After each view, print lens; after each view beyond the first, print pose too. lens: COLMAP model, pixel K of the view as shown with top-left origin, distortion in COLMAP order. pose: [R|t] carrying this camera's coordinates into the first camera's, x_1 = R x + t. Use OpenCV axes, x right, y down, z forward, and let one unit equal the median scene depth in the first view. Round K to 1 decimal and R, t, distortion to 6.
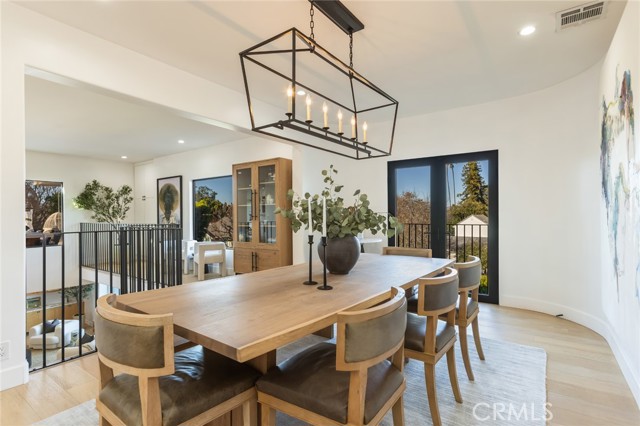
lens RADIAL K [[327.9, 0, 323.6], [0, 327.9, 216.5], [0, 0, 1]] dist [0.018317, 0.000225]
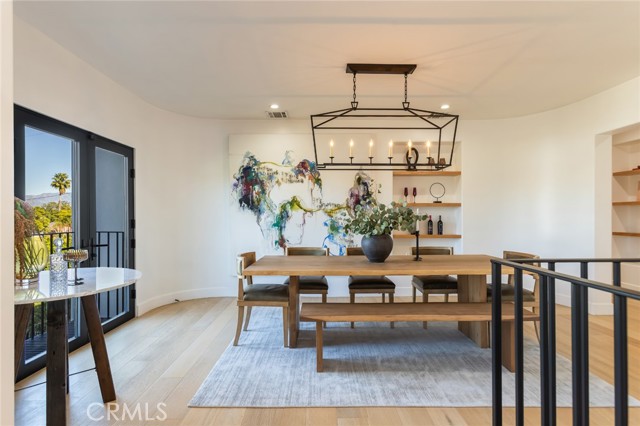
lens RADIAL K [[327.9, 0, 323.6], [0, 327.9, 216.5], [0, 0, 1]] dist [0.018317, 0.000225]
pose [[-0.608309, -0.000591, 0.793700, -0.740540], [0.000295, 0.999999, 0.000970, -0.020036], [-0.793701, 0.000824, -0.608308, 1.622111]]
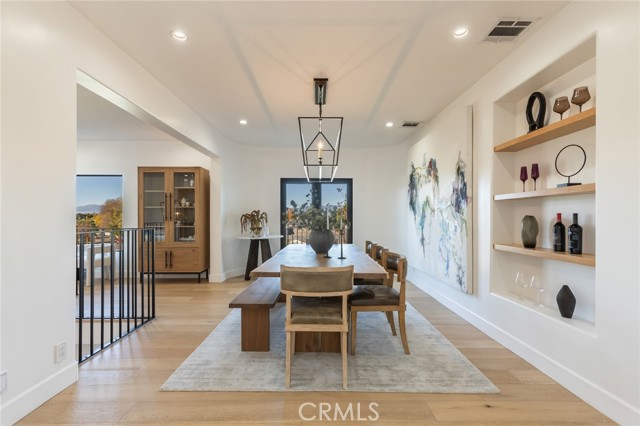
lens RADIAL K [[299.6, 0, 323.2], [0, 299.6, 216.1], [0, 0, 1]] dist [-0.000943, 0.000036]
pose [[0.801056, 0.006782, 0.598551, -0.695716], [-0.005789, 0.999977, -0.003584, -0.008892], [-0.598561, -0.000594, 0.801077, -0.169732]]
